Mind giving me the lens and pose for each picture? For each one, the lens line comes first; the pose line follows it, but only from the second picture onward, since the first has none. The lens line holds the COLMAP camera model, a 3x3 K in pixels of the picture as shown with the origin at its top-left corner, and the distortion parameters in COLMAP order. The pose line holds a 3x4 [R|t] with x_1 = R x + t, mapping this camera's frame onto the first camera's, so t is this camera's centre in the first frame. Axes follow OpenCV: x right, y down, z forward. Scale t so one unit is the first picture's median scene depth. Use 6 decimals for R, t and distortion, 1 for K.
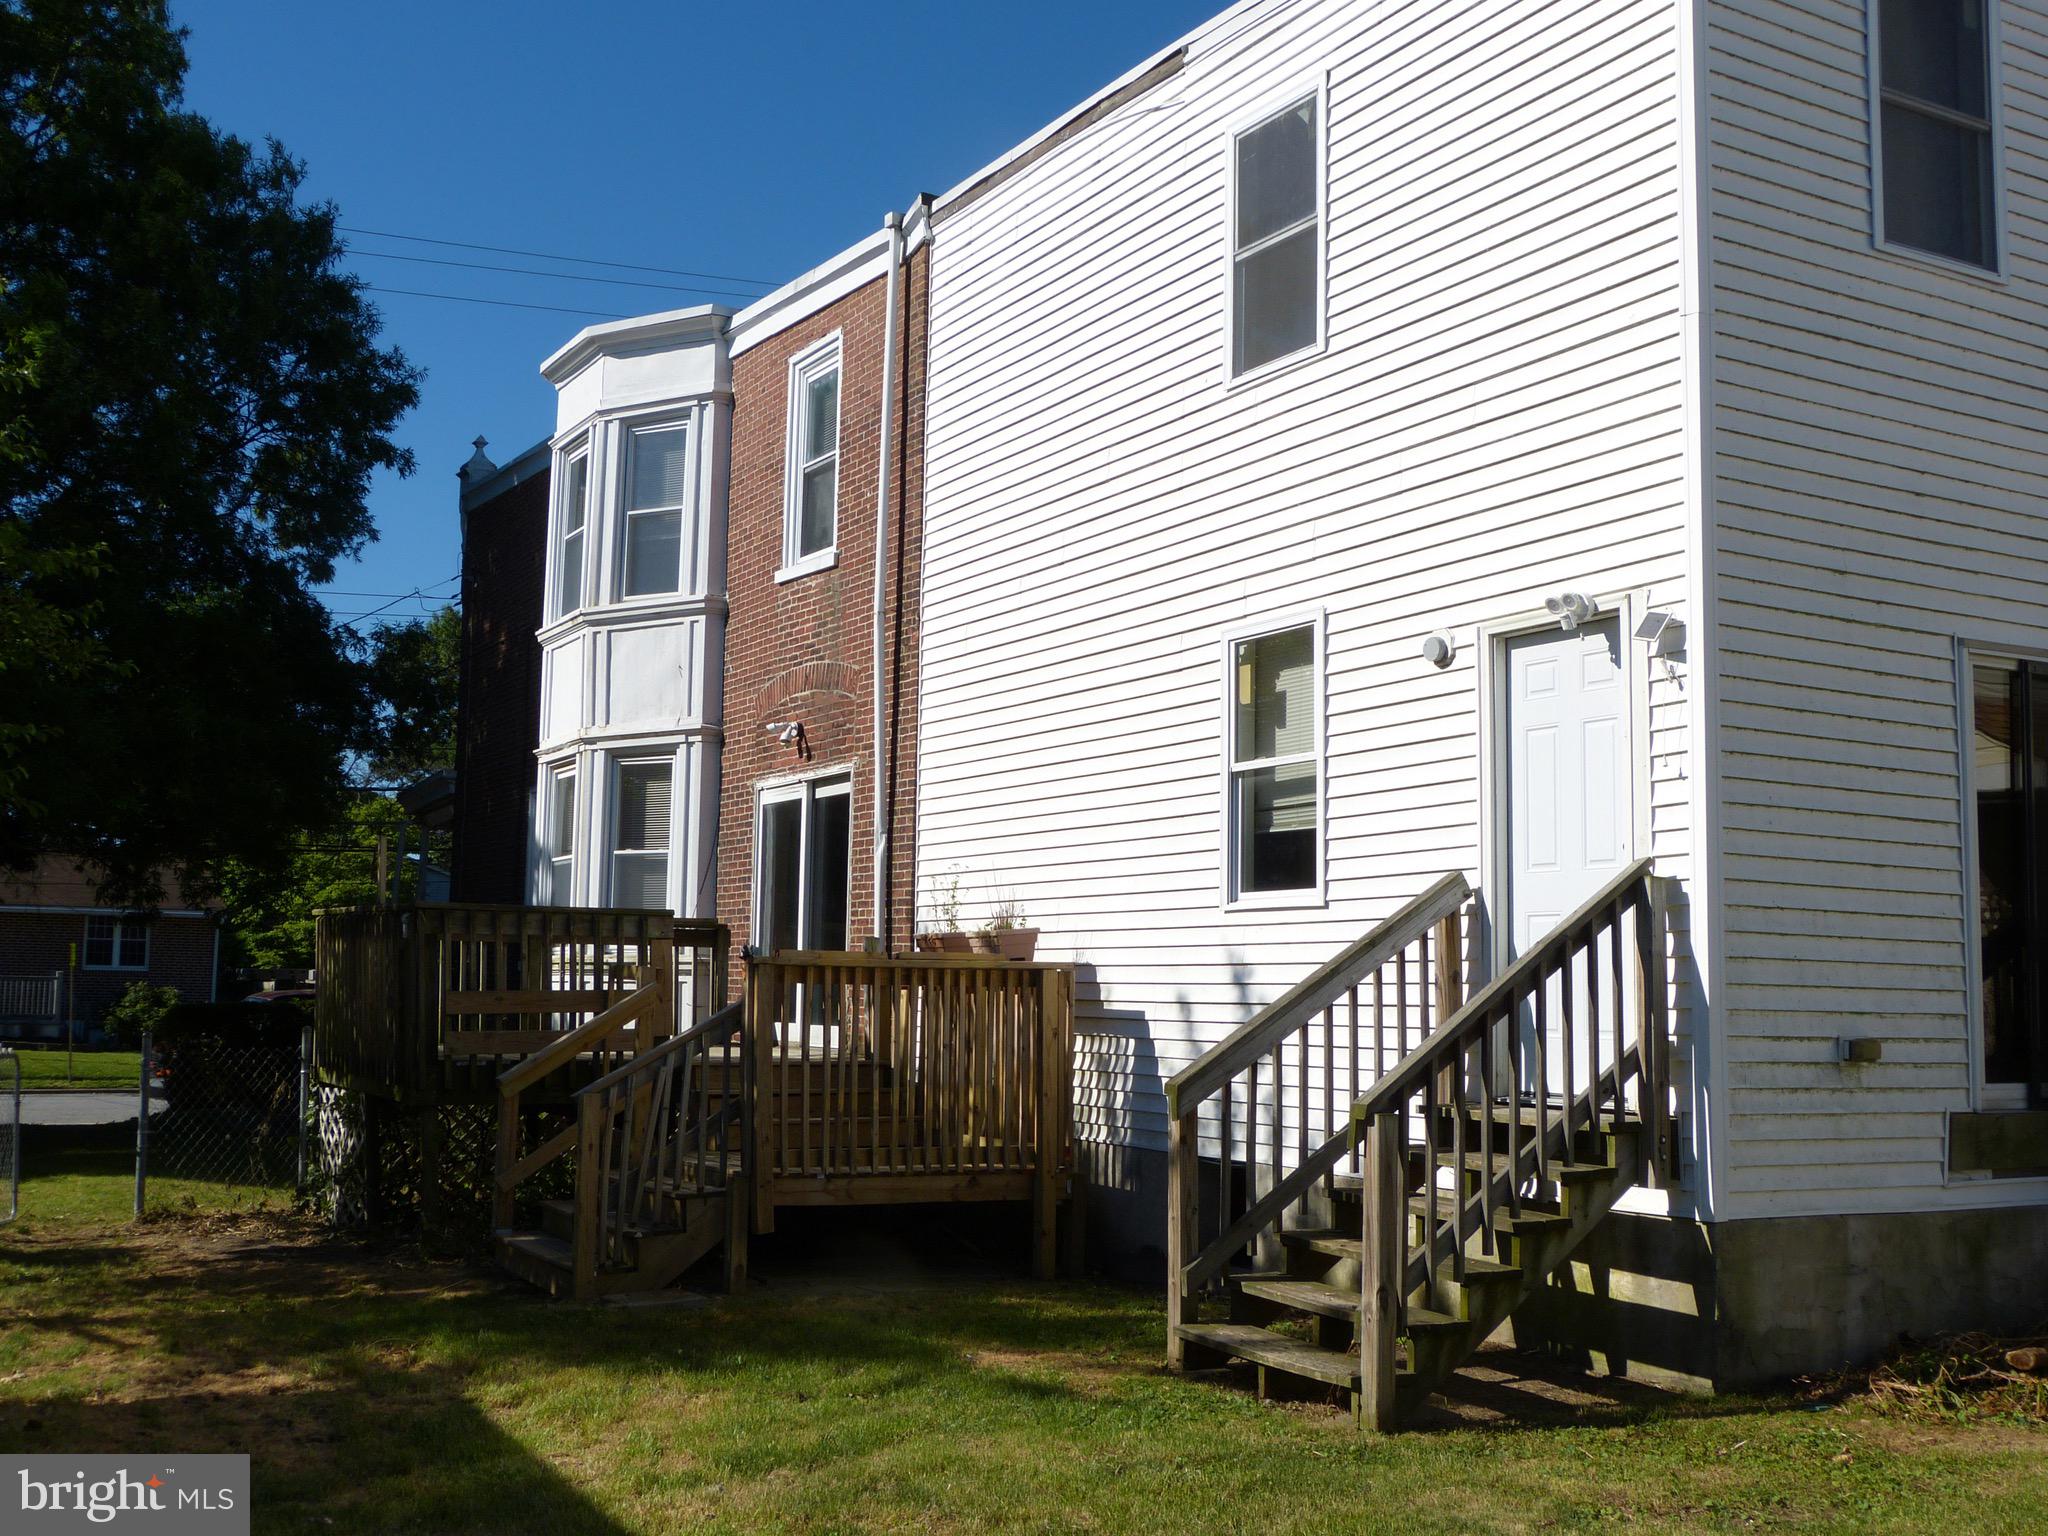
lens RADIAL K [[2164.7, 0, 1018.8], [0, 2164.7, 763.0], [0, 0, 1]] dist [-0.014647, 0.000000]
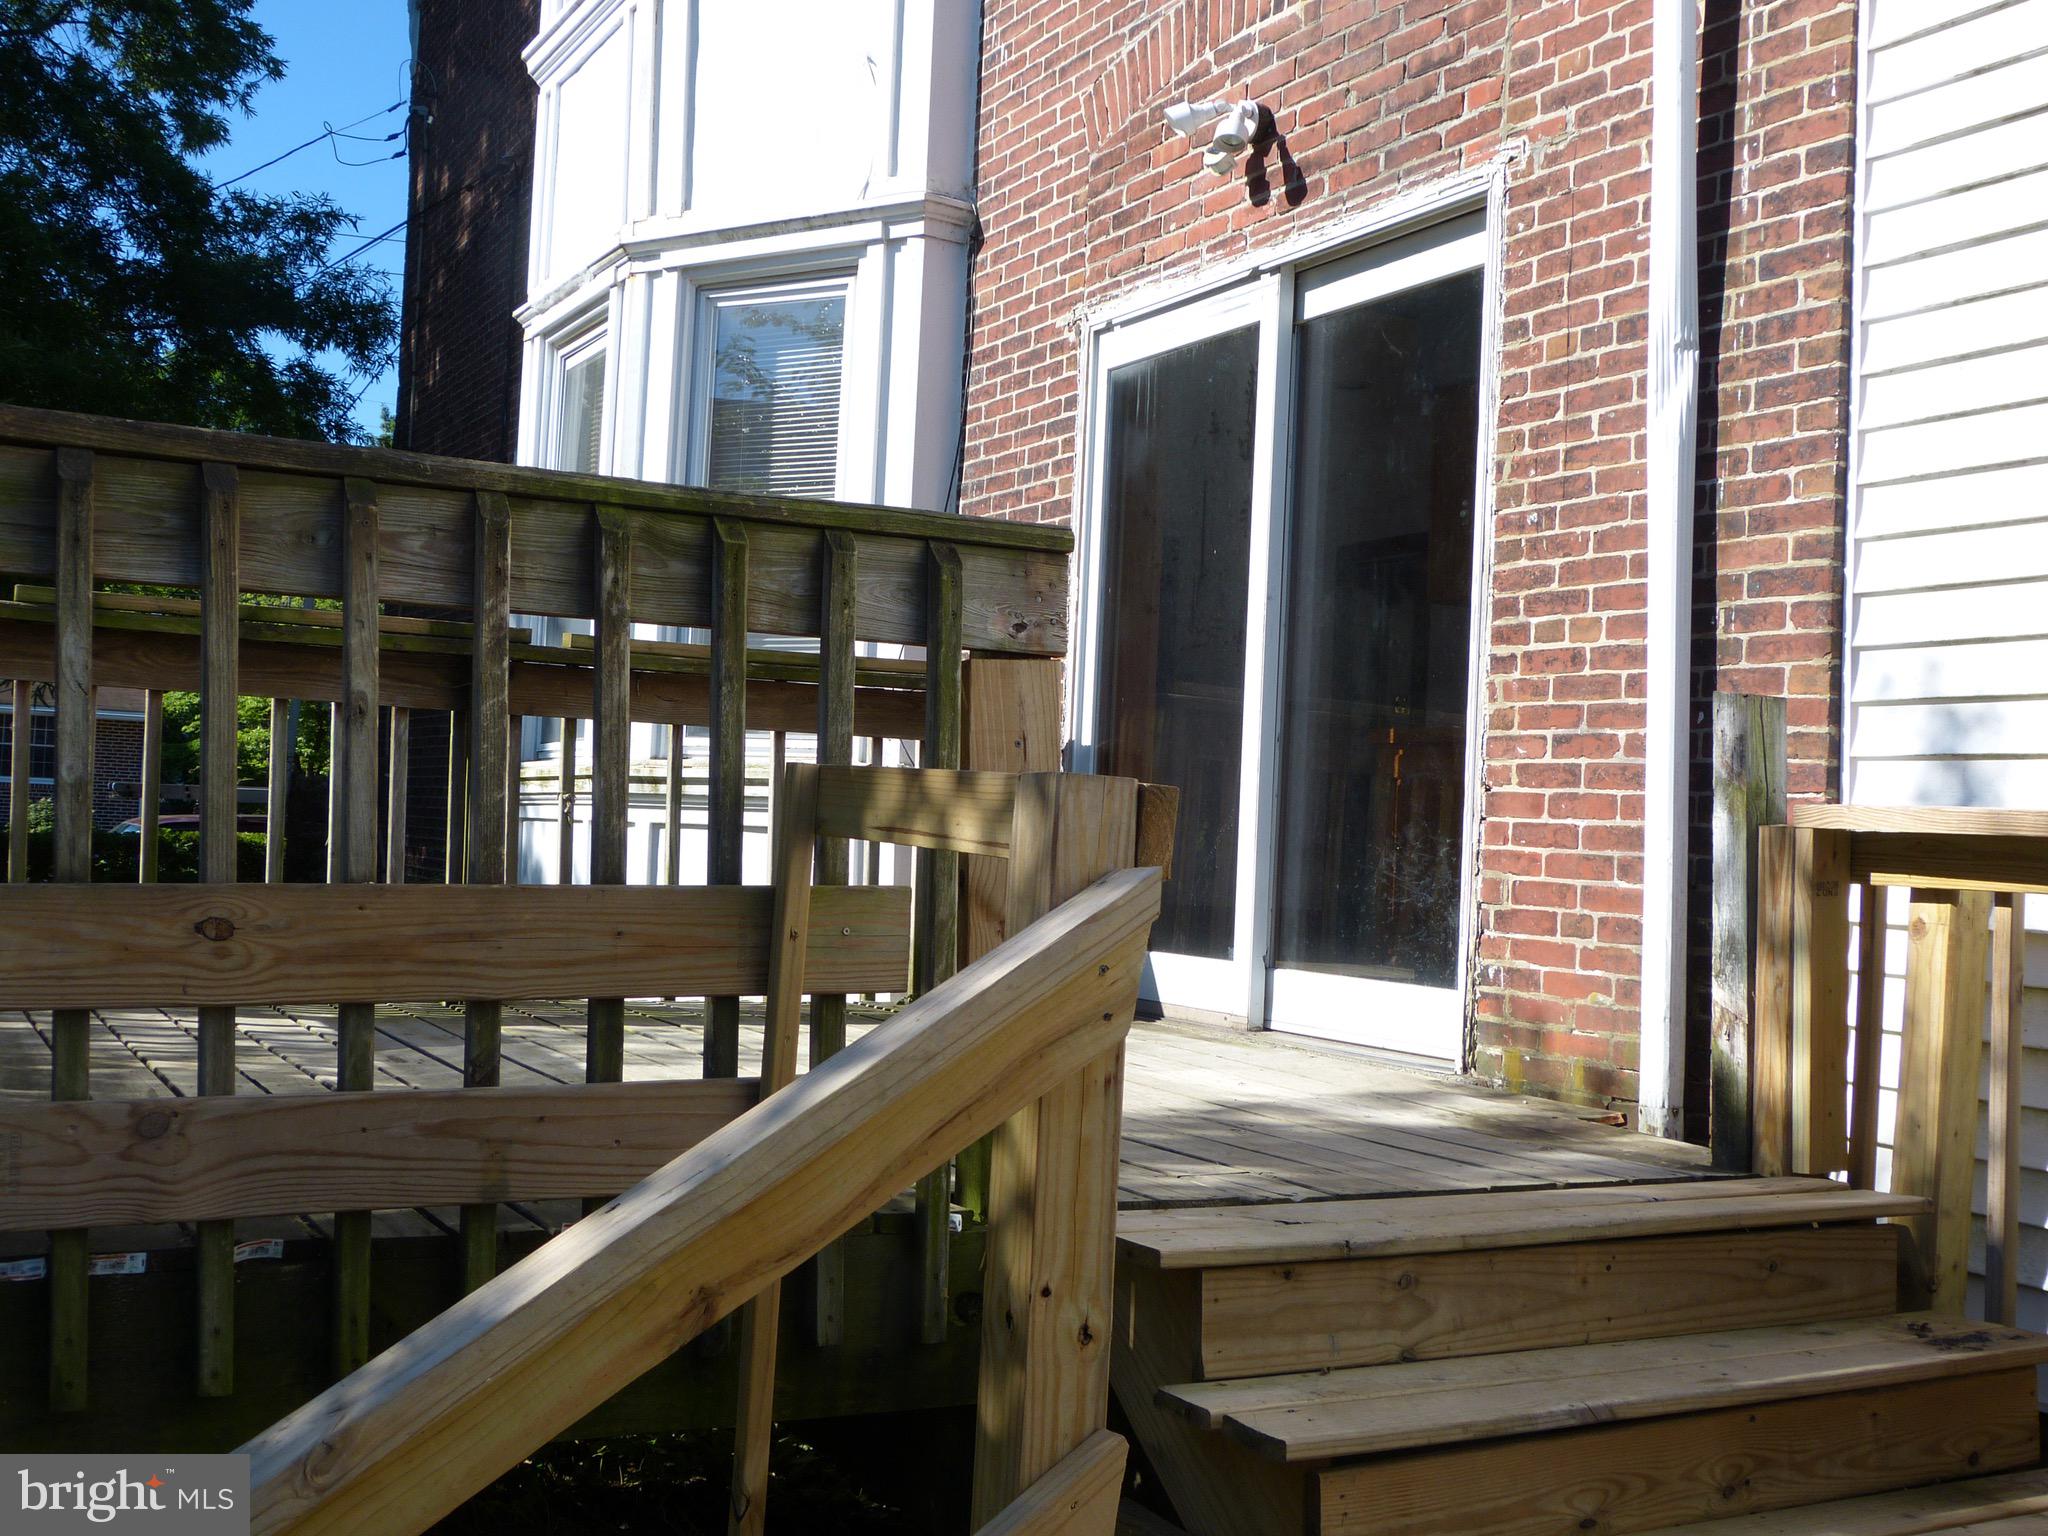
lens RADIAL K [[2164.7, 0, 1030.3], [0, 2164.7, 771.4], [0, 0, 1]] dist [-0.014647, 0.000000]
pose [[0.999557, 0.029732, -0.001574, -0.123491], [-0.029519, 0.996527, 0.077862, 0.057488], [0.003884, -0.077781, 0.996963, 0.592464]]
